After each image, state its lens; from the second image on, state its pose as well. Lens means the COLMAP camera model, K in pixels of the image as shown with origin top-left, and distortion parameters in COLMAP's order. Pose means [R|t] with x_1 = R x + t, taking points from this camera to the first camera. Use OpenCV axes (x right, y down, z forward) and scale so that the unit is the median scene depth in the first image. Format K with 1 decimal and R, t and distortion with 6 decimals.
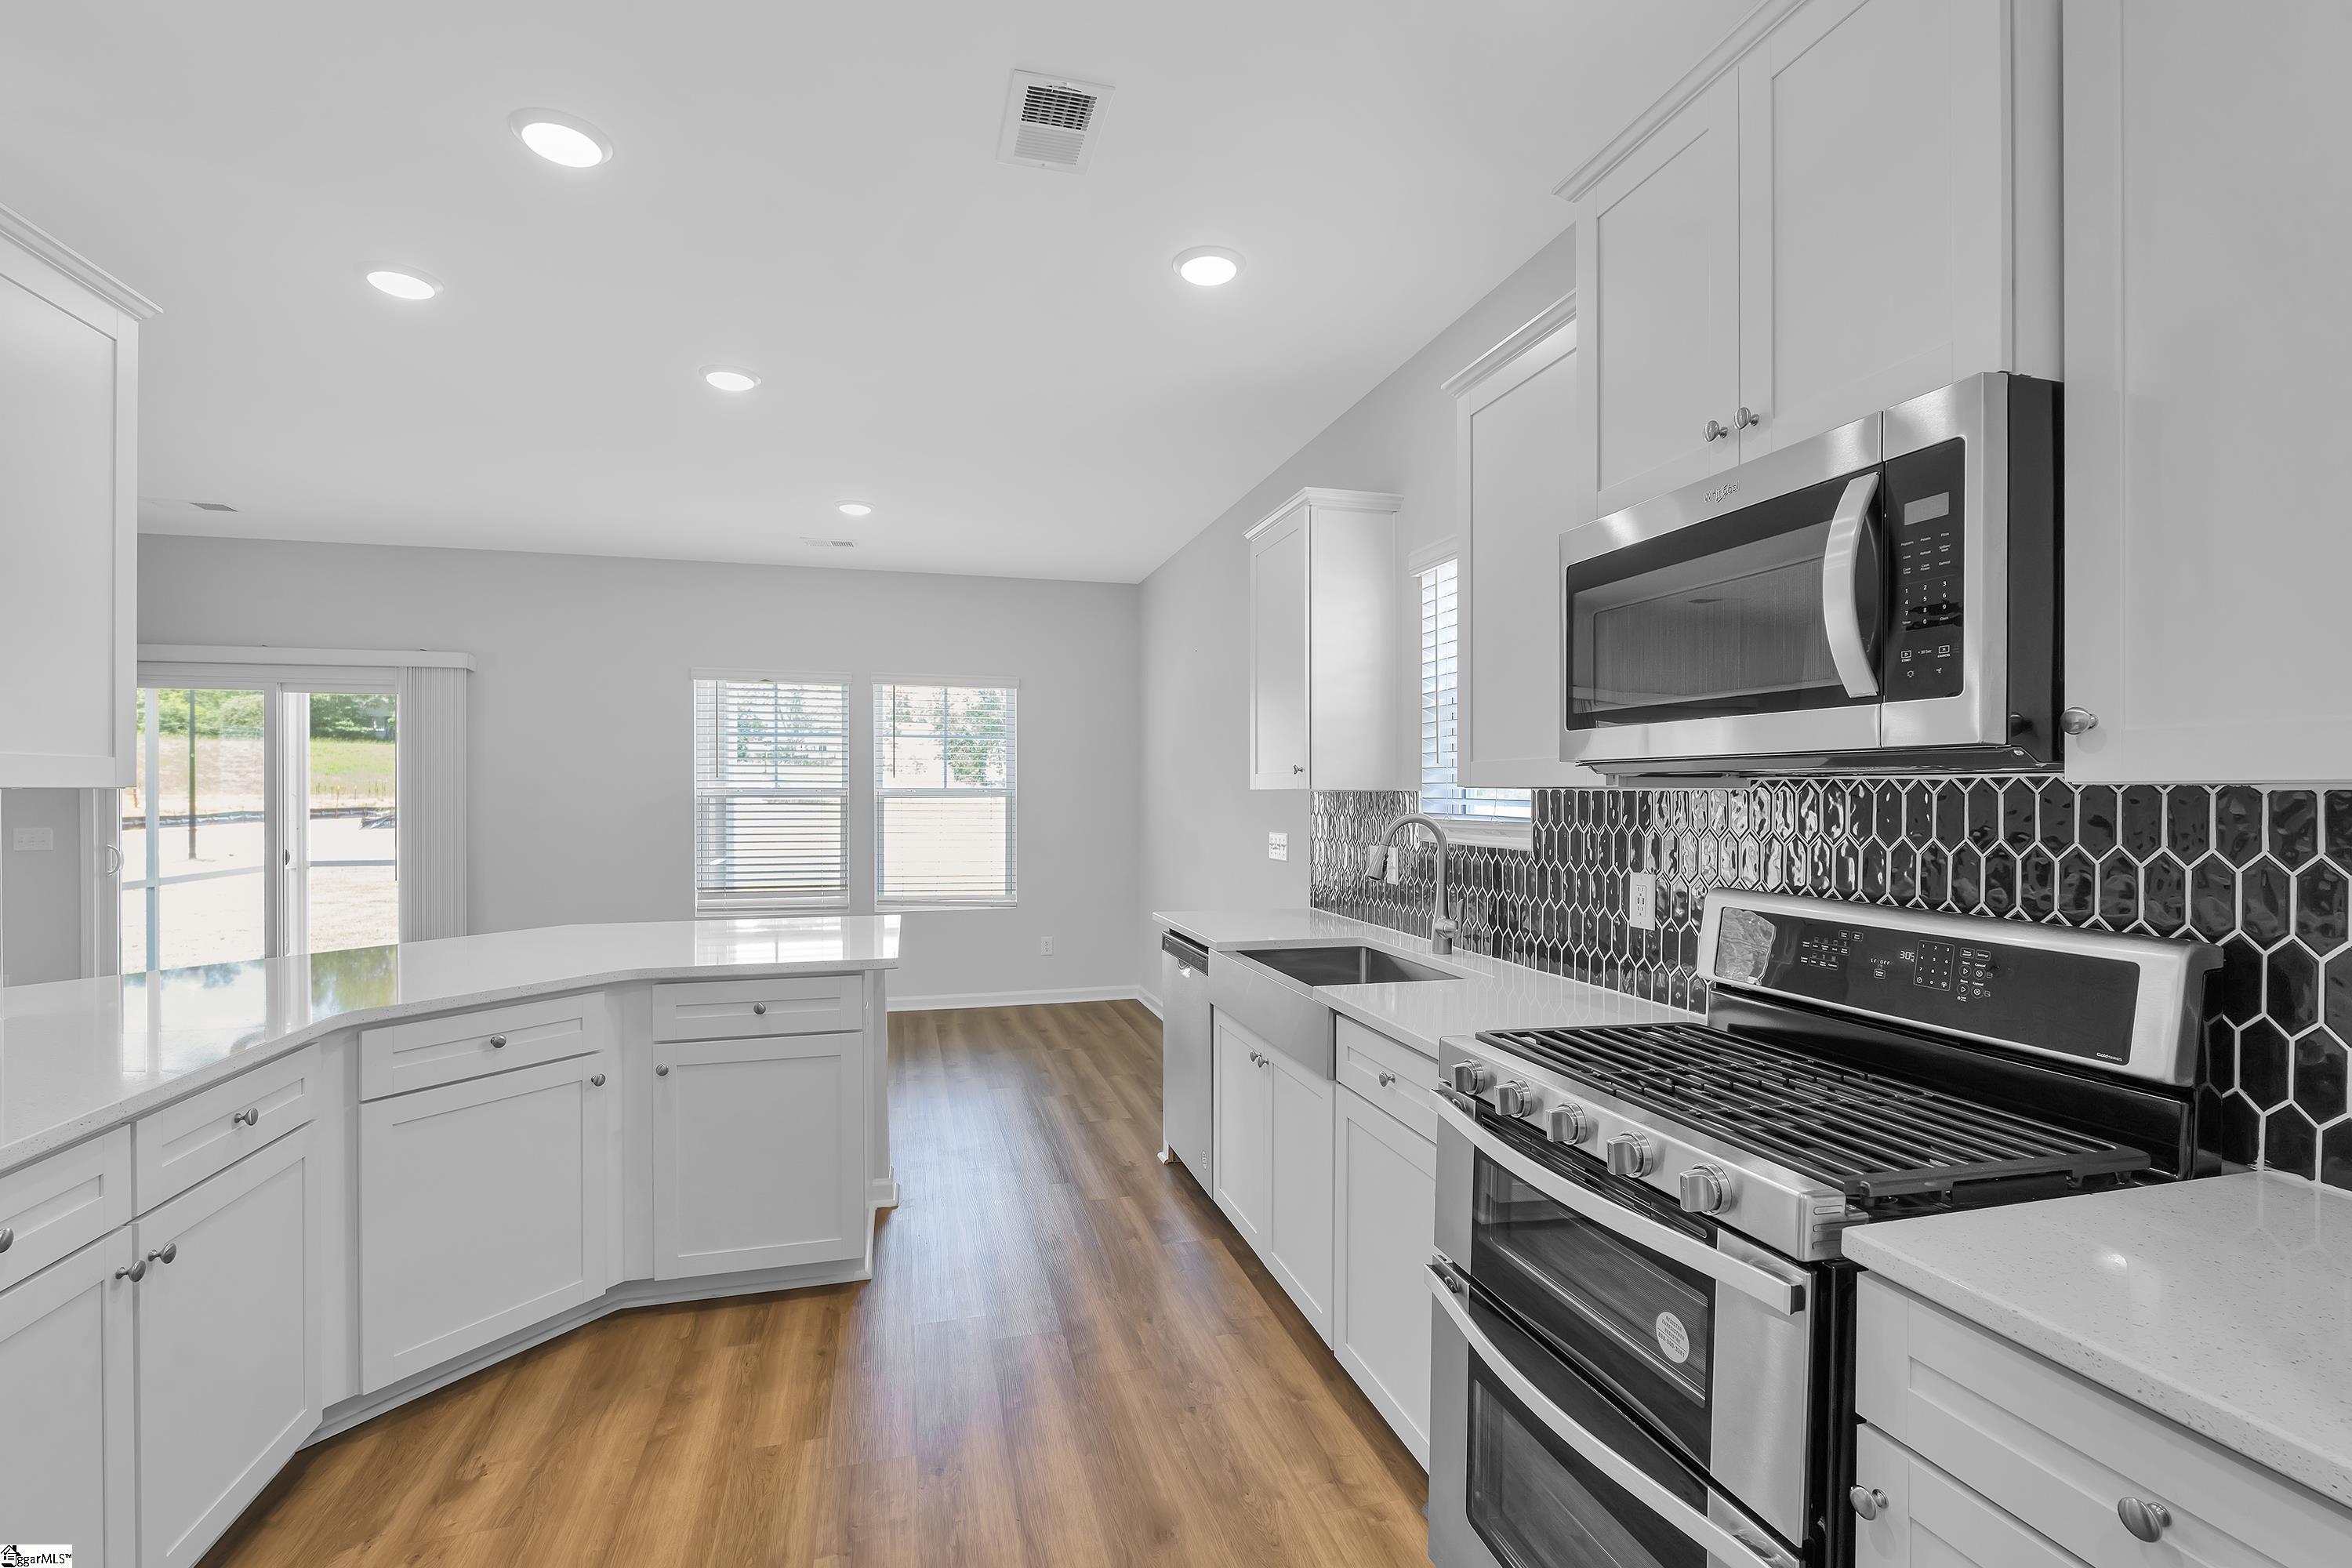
lens RADIAL K [[1023.7, 0, 1181.6], [0, 1023.7, 802.2], [0, 0, 1]] dist [-0.001643, -0.000578]
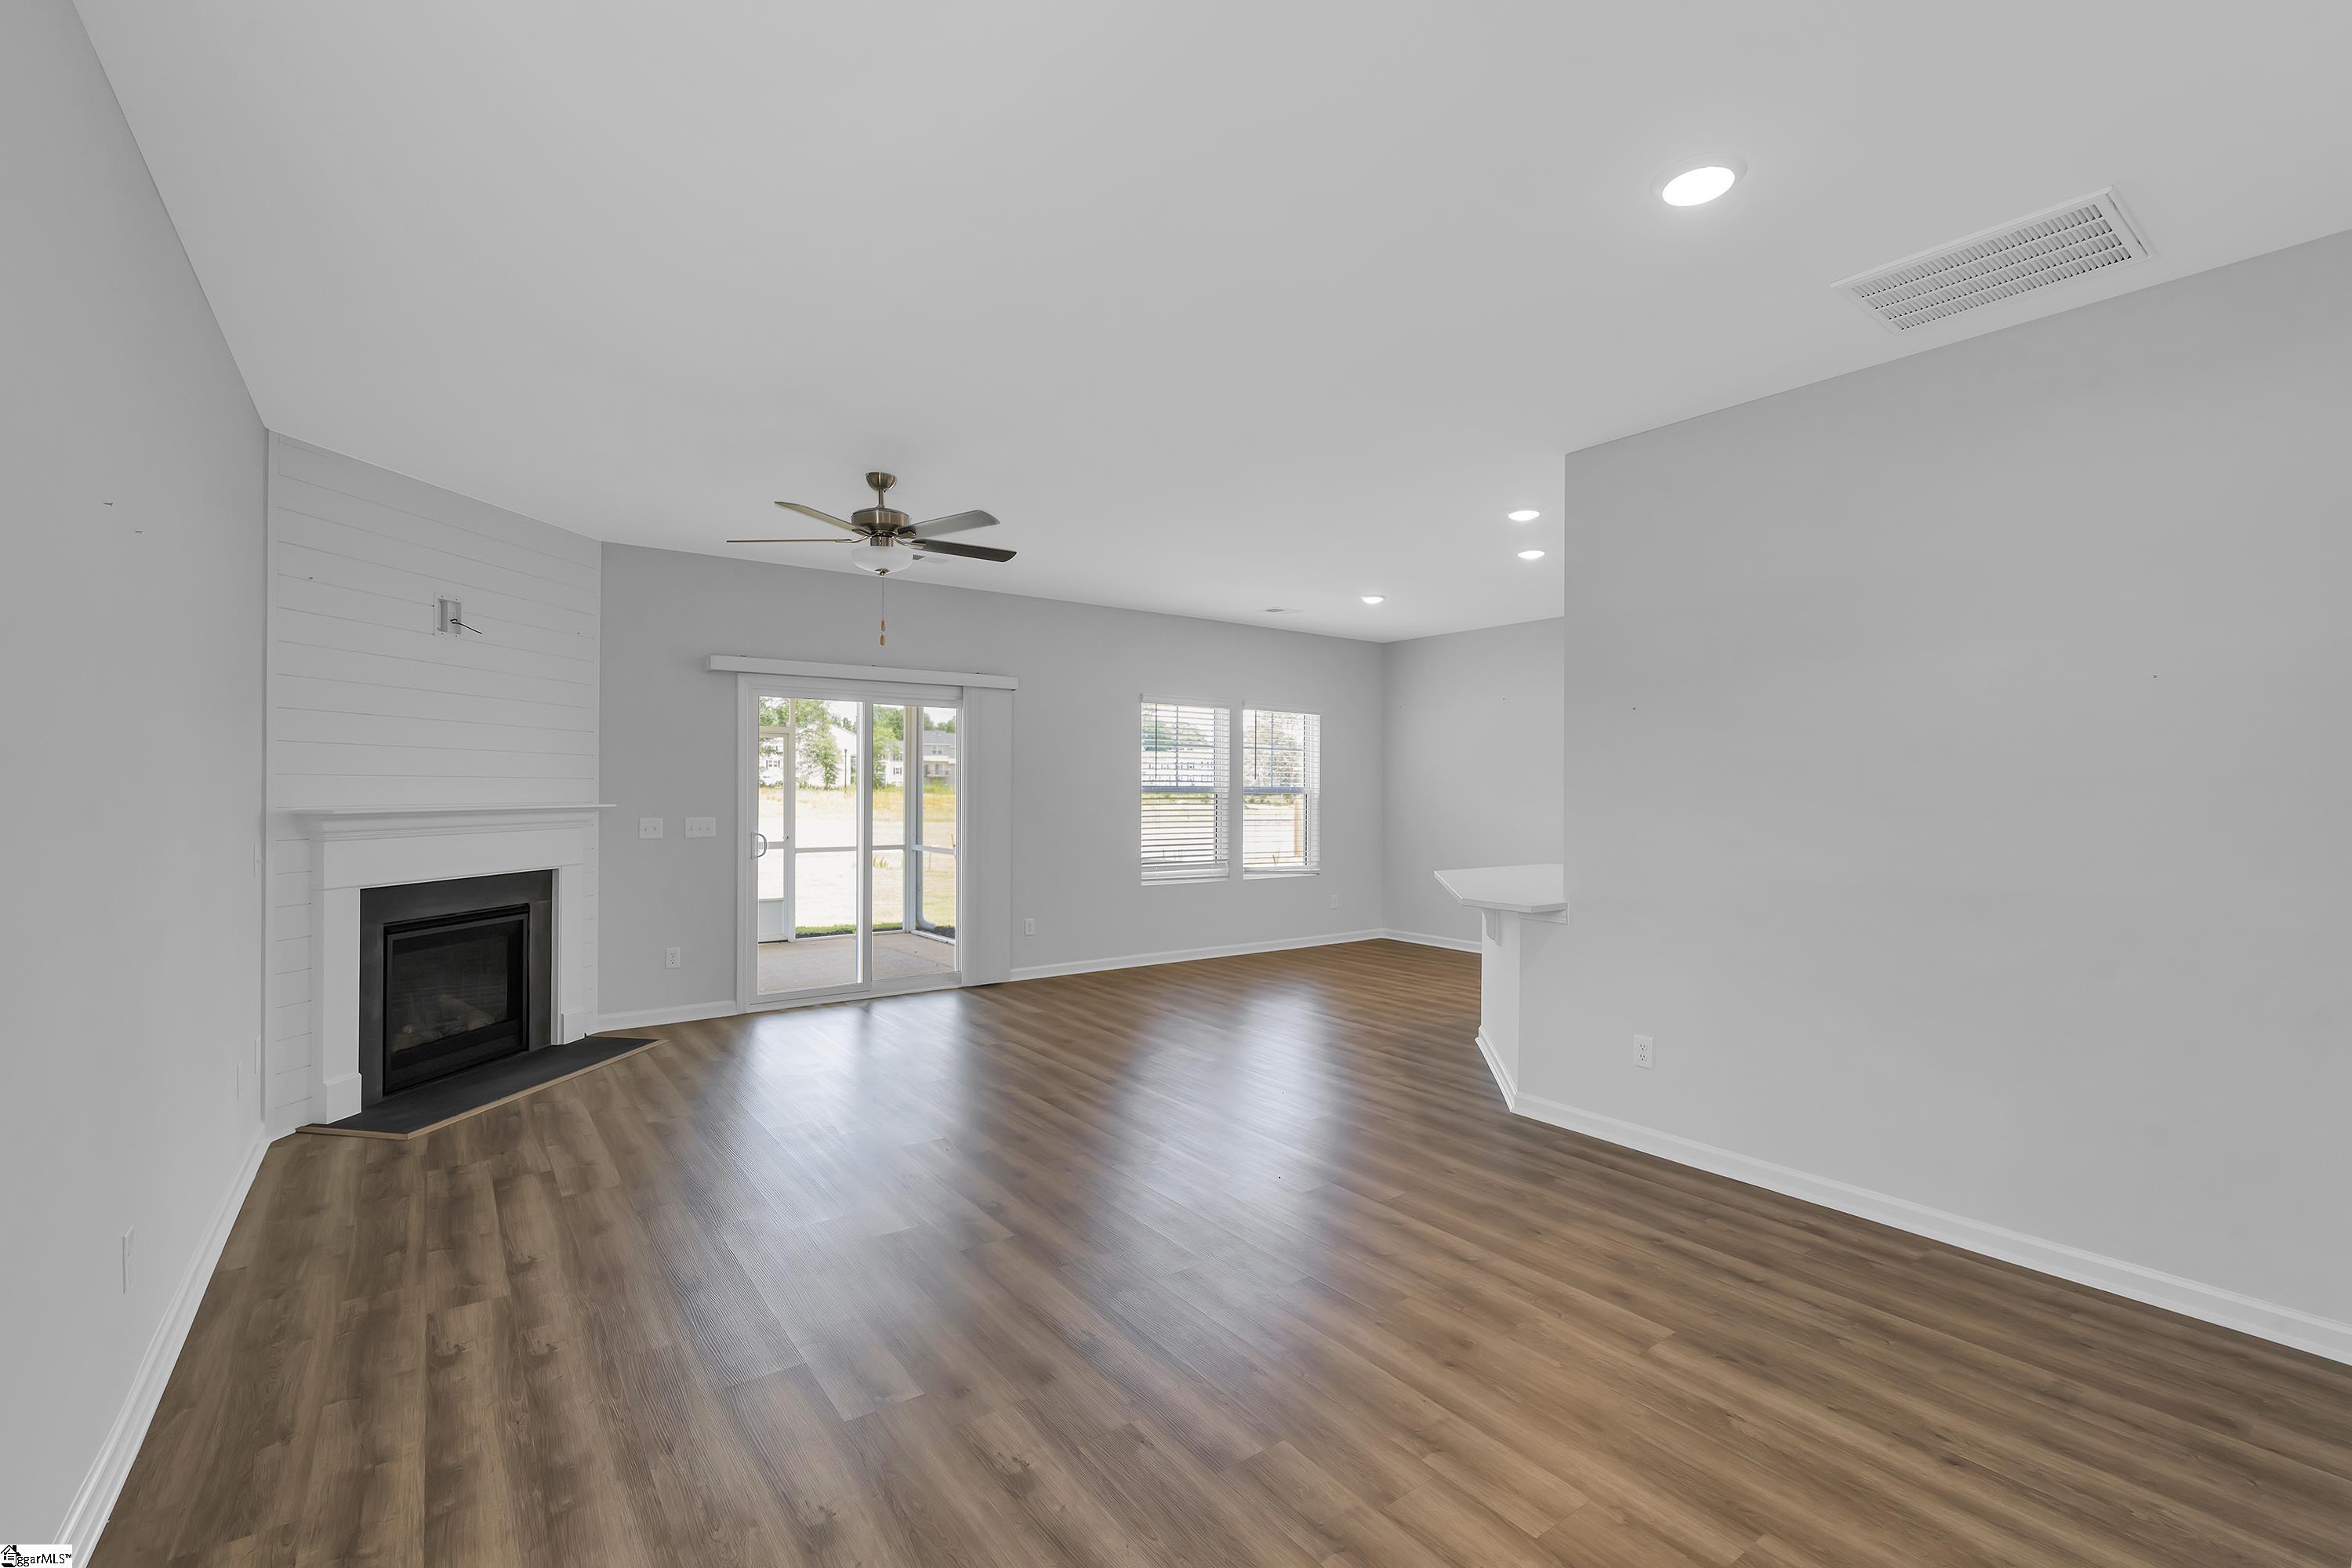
lens RADIAL K [[1020.5, 0, 1176.0], [0, 1020.5, 784.0], [0, 0, 1]] dist [-0.005135, -0.000320]
pose [[0.936568, 0.009723, 0.350351, -1.240350], [-0.003507, 0.999825, -0.018372, 0.008203], [-0.350468, 0.015978, 0.936438, -0.308075]]
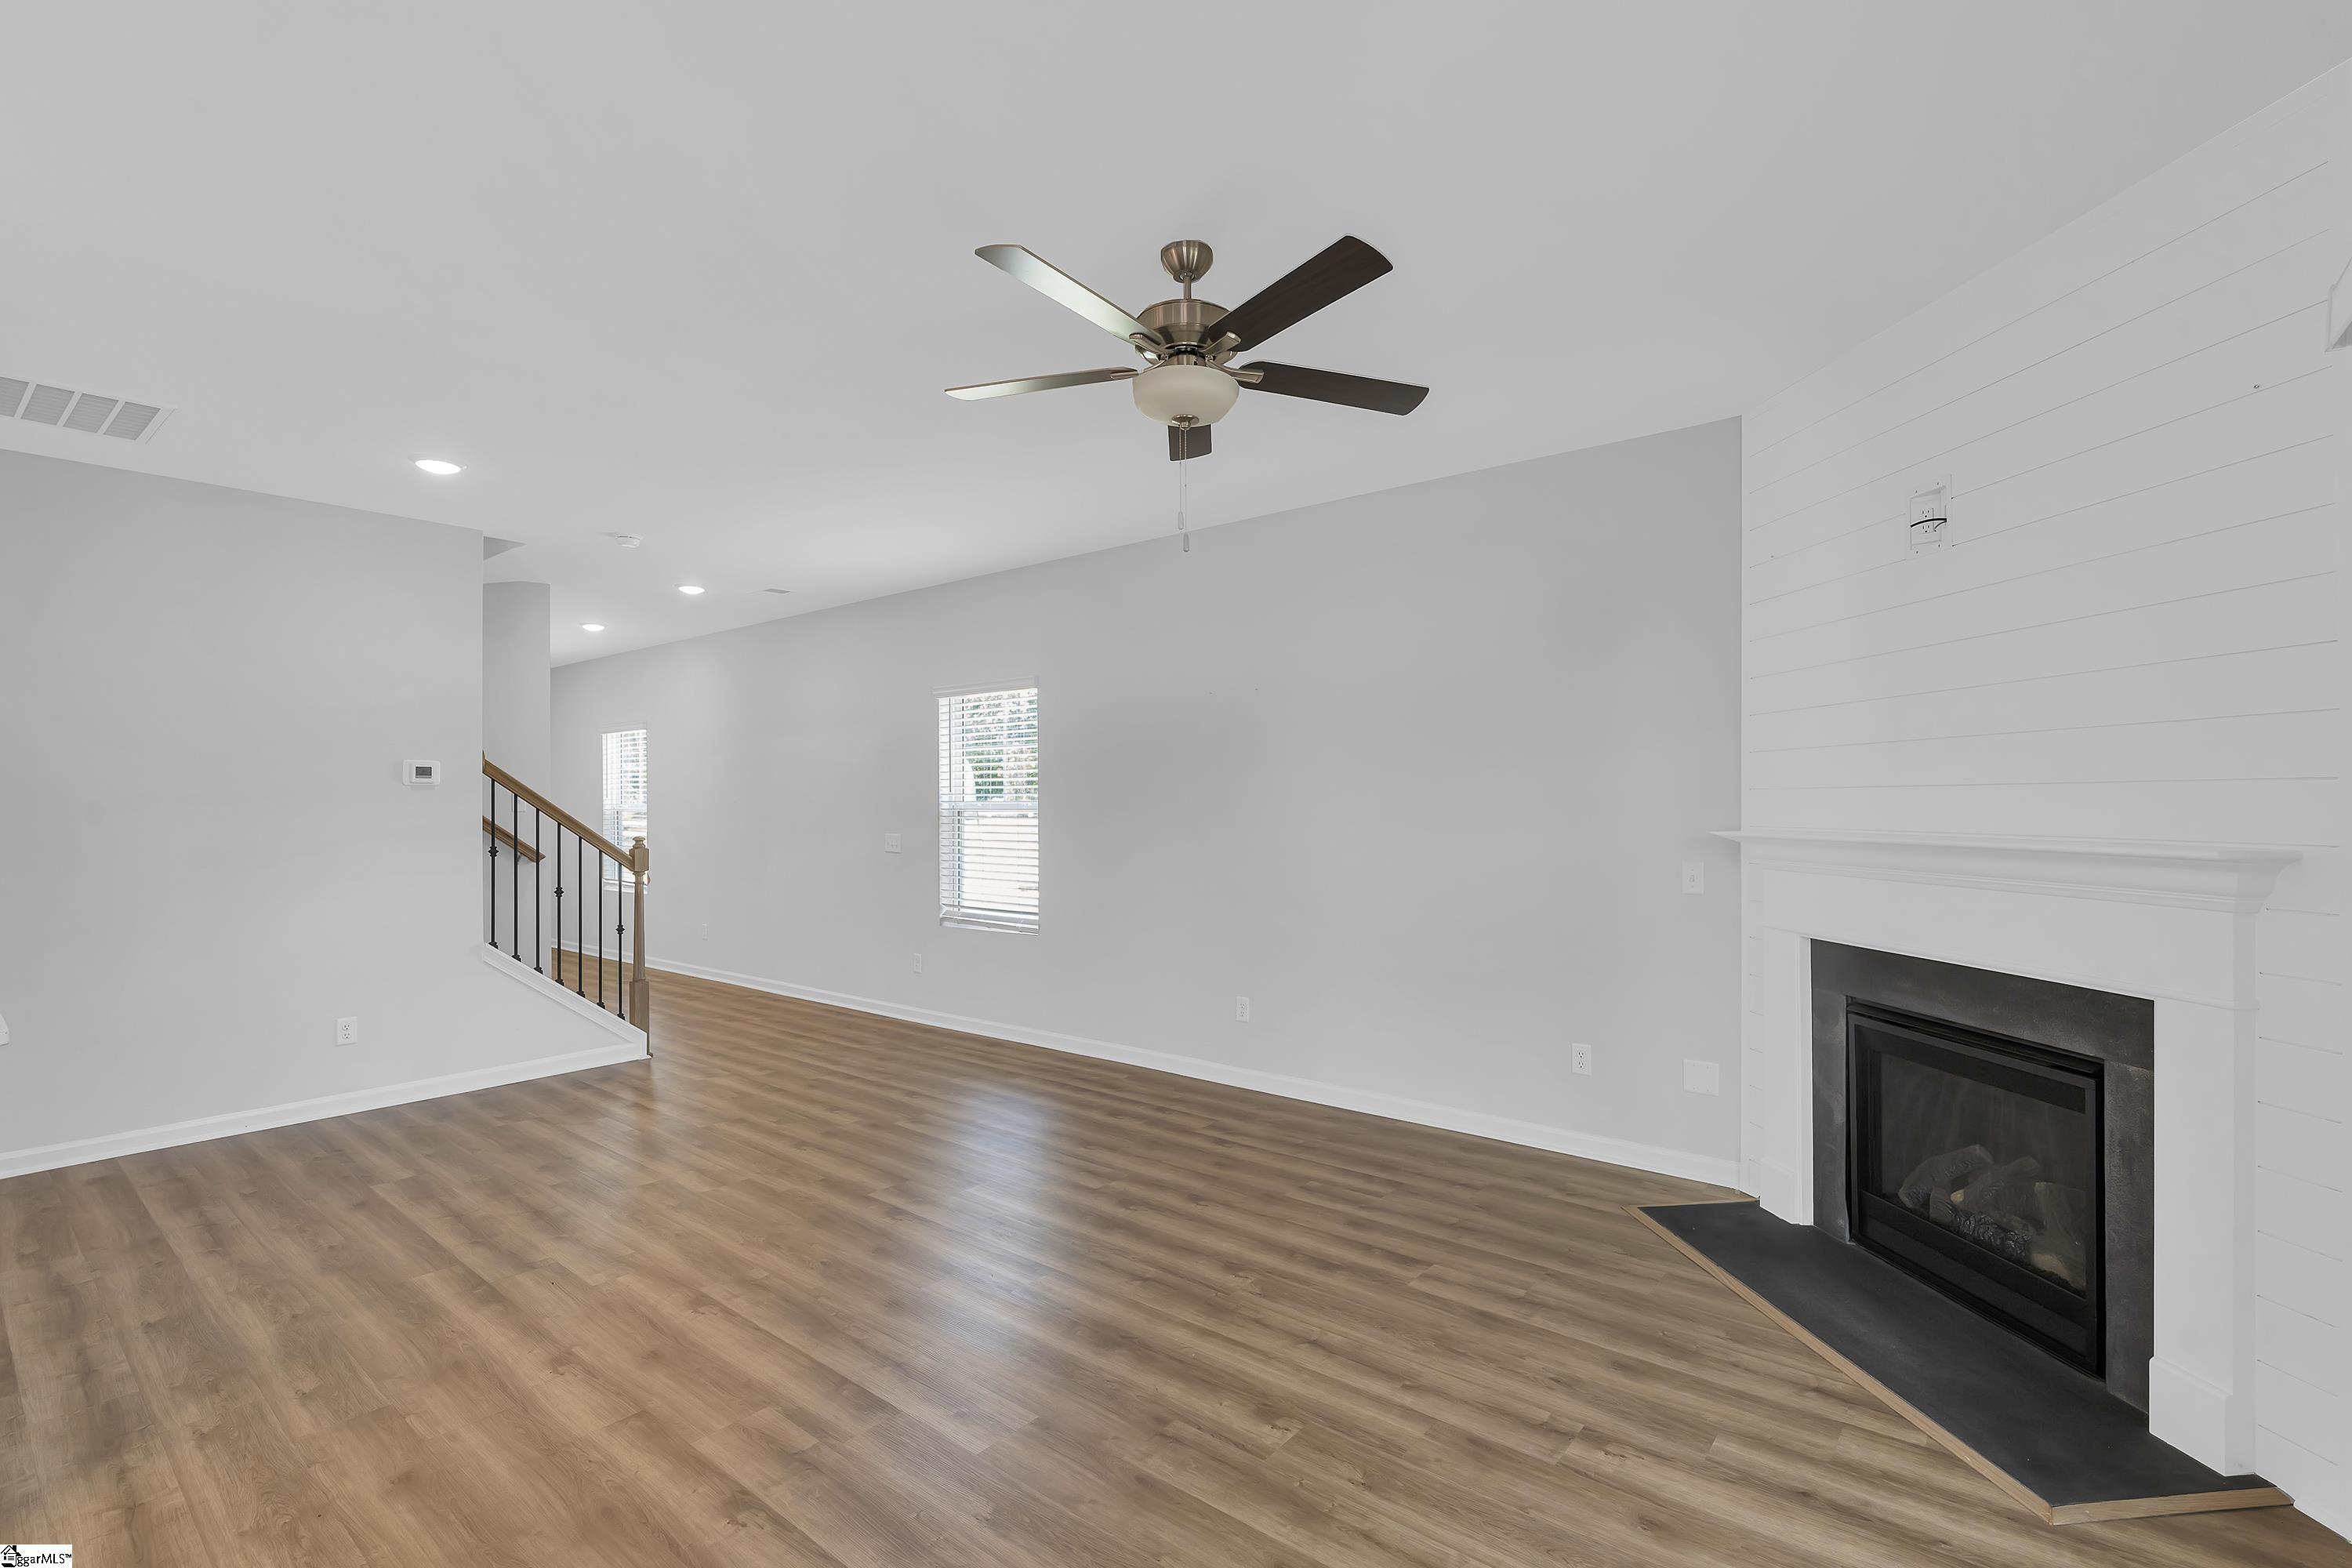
lens RADIAL K [[1055.5, 0, 1179.2], [0, 1055.5, 792.4], [0, 0, 1]] dist [-0.002054, -0.000556]
pose [[-0.818446, 0.001115, -0.574582, -0.811219], [0.000691, 0.999999, 0.000957, -0.014267], [0.574583, 0.000386, -0.818446, 1.237880]]
